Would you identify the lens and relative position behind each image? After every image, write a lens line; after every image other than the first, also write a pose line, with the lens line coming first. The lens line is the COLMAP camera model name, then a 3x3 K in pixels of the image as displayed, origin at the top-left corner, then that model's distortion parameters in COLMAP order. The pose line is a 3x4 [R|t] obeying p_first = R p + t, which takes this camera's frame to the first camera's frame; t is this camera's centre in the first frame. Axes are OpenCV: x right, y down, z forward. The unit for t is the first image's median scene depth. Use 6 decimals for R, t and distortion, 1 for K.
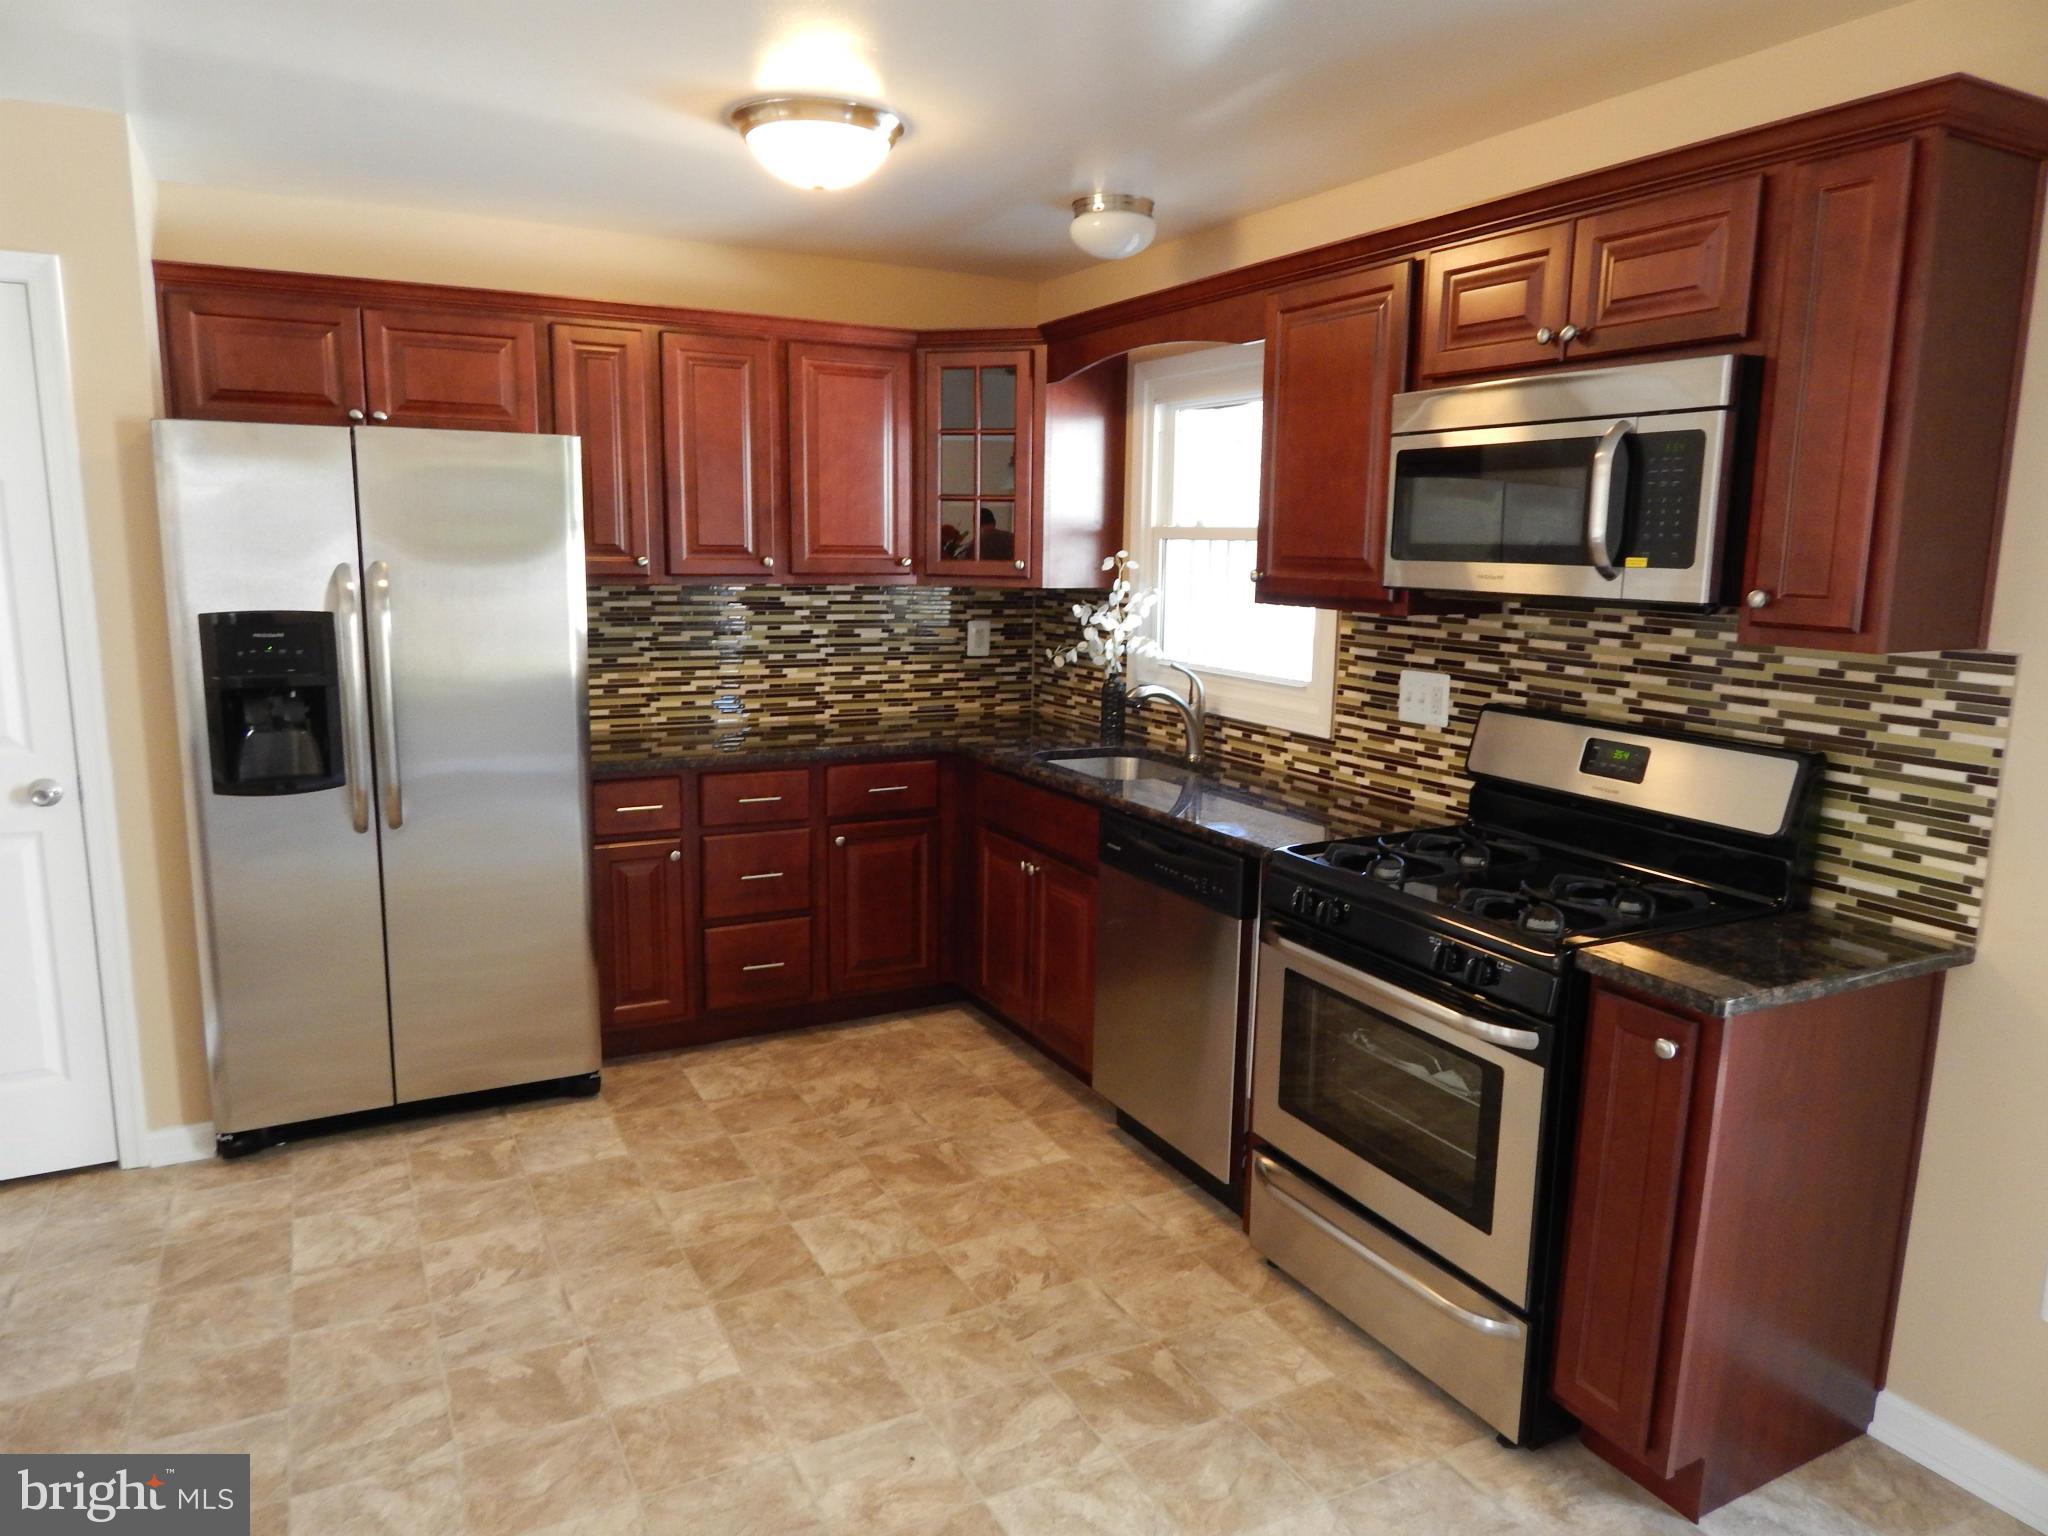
lens RADIAL K [[1350.6, 0, 1027.0], [0, 1350.6, 768.7], [0, 0, 1]] dist [0.003945, -0.005455]
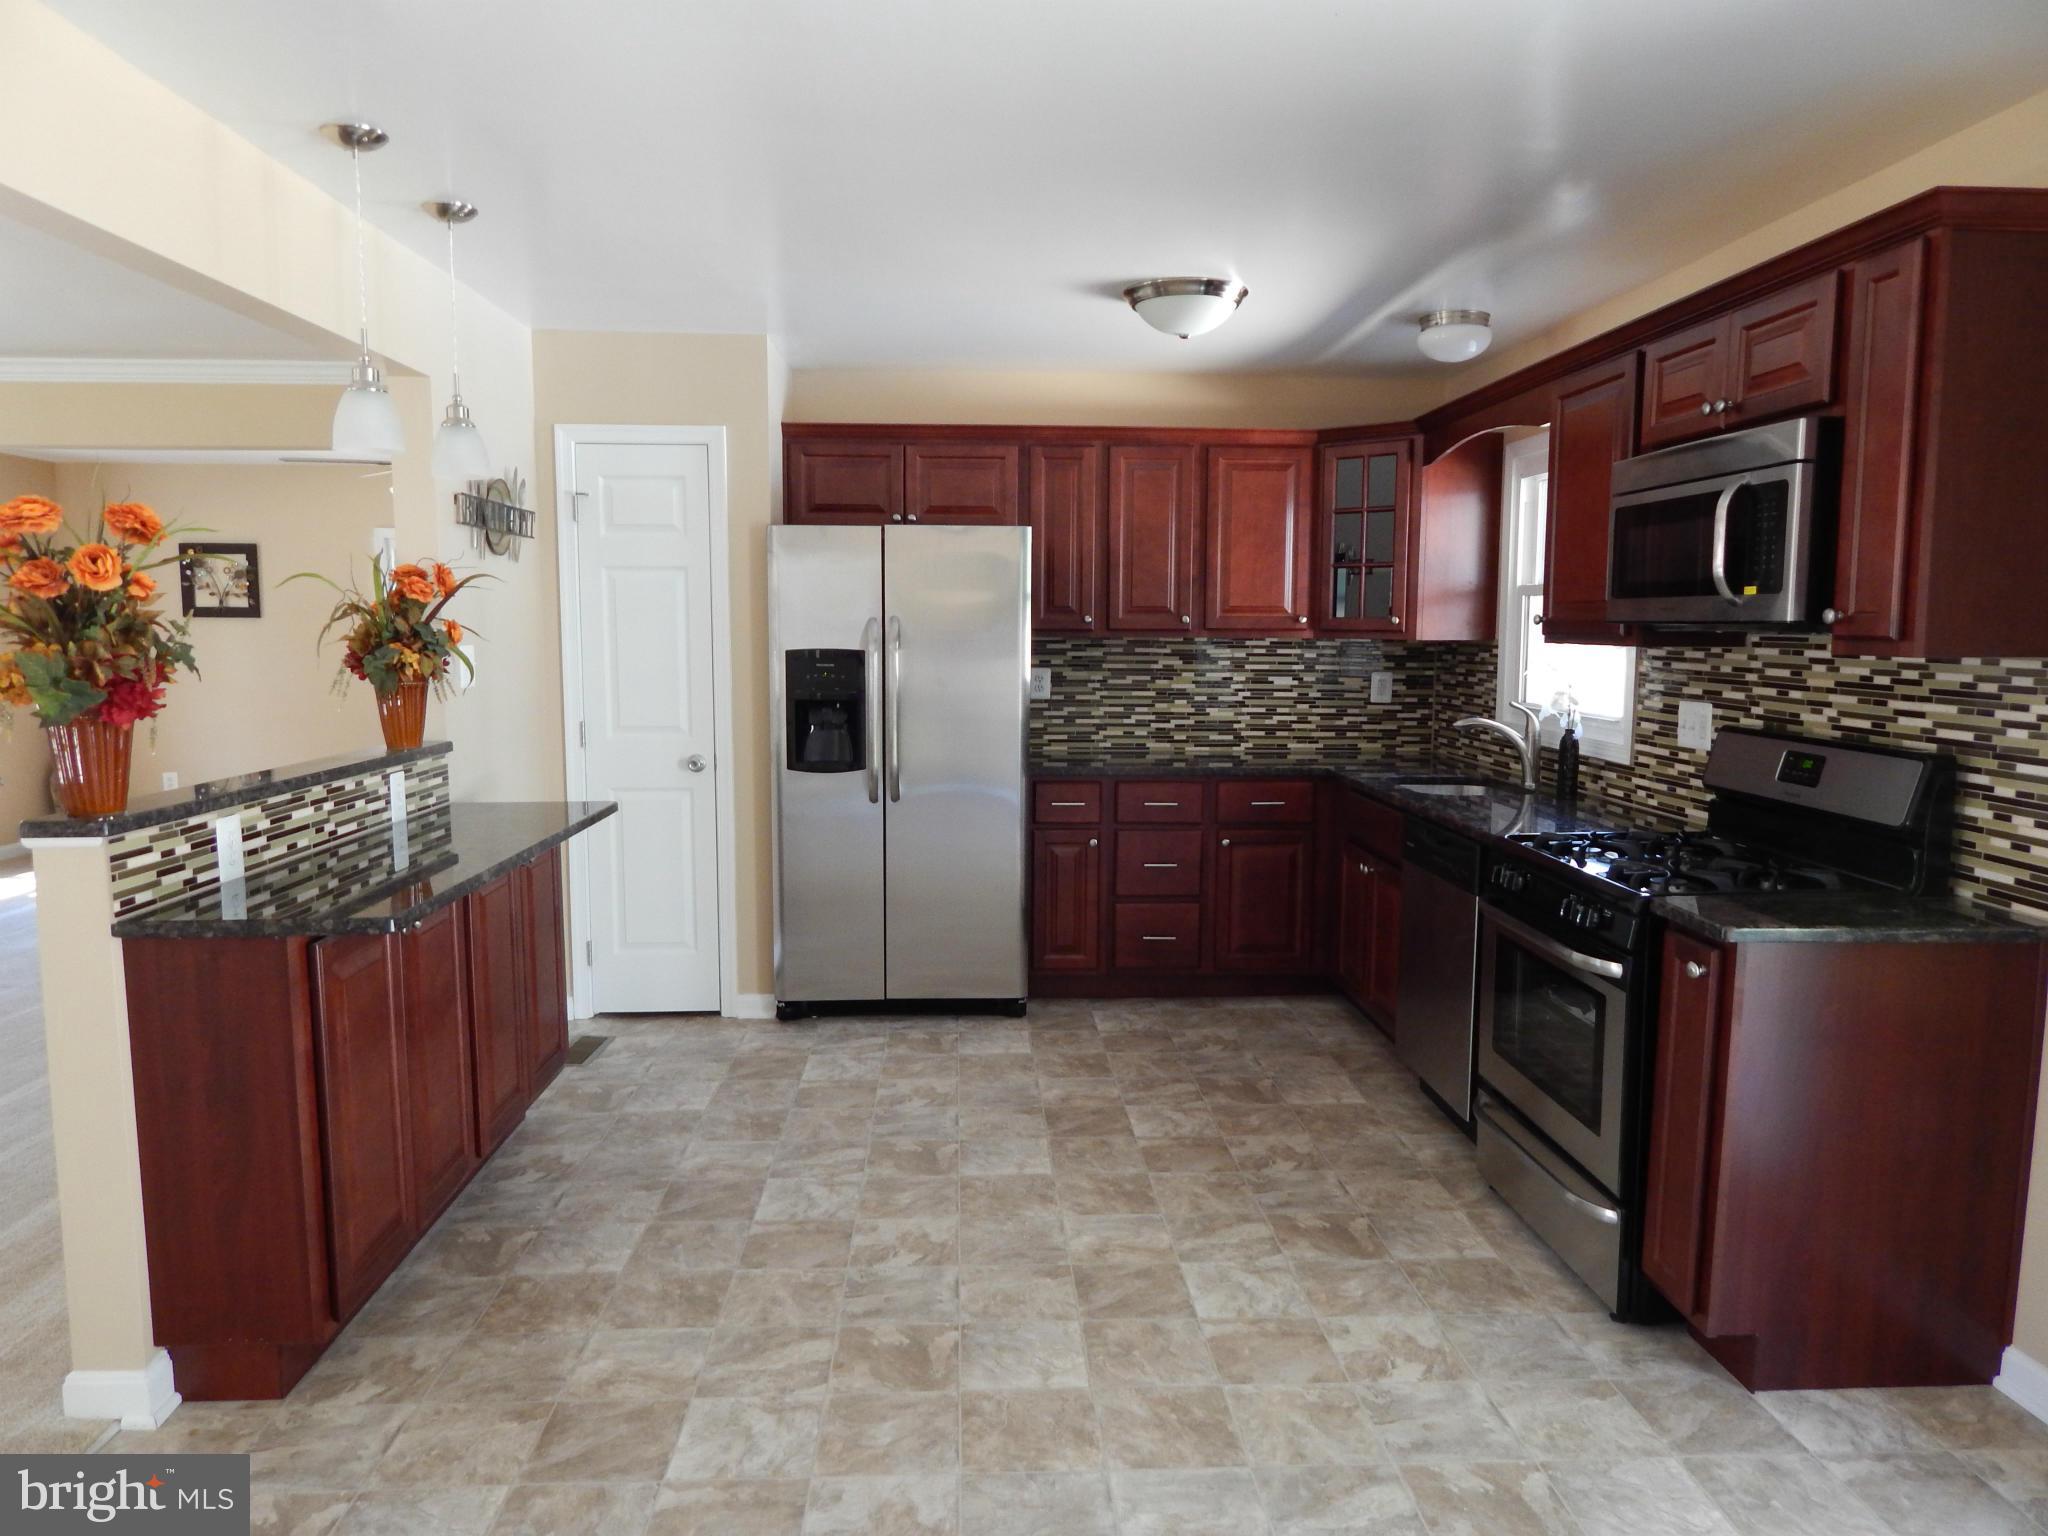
lens RADIAL K [[1358.1, 0, 1024.0], [0, 1358.1, 768.0], [0, 0, 1]] dist [0.002130, 0.003108]
pose [[0.906179, 0.034465, -0.421489, 0.266762], [-0.062448, 0.996653, -0.052764, 0.077702], [0.418259, 0.074134, 0.905297, -0.253292]]
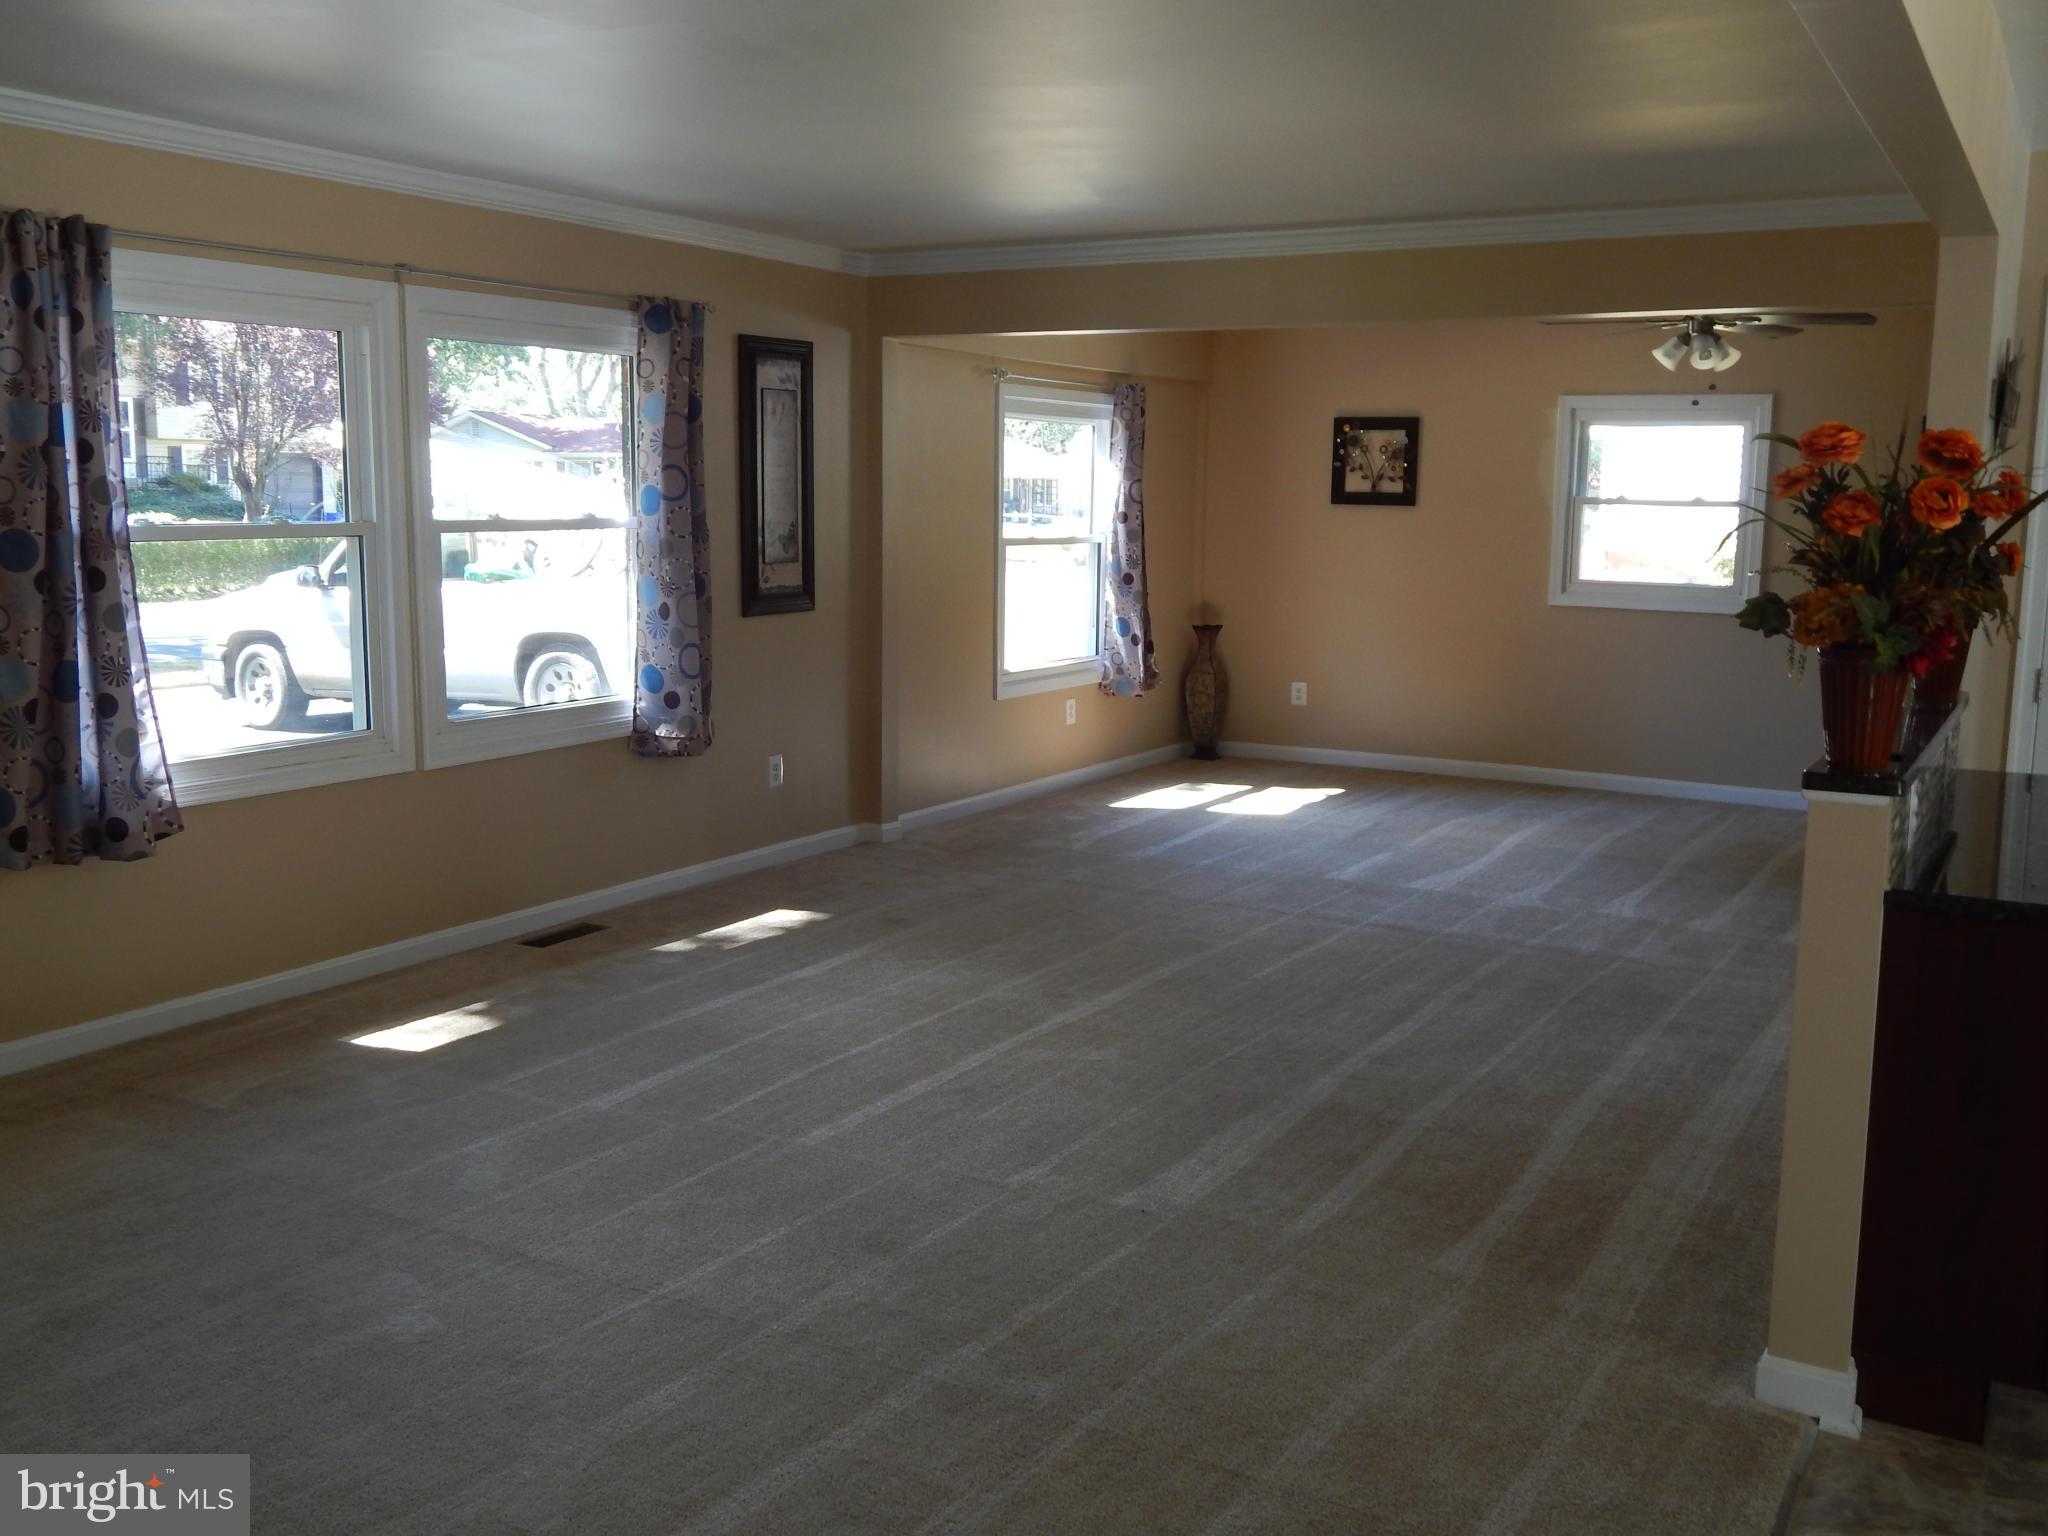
lens RADIAL K [[1865.3, 0, 1016.8], [0, 1865.3, 762.4], [0, 0, 1]] dist [-0.011394, -0.015202]
pose [[0.528701, 0.119944, -0.840291, 0.064338], [-0.148864, 0.987725, 0.047326, 0.106760], [0.835652, 0.100068, 0.540066, -0.644684]]
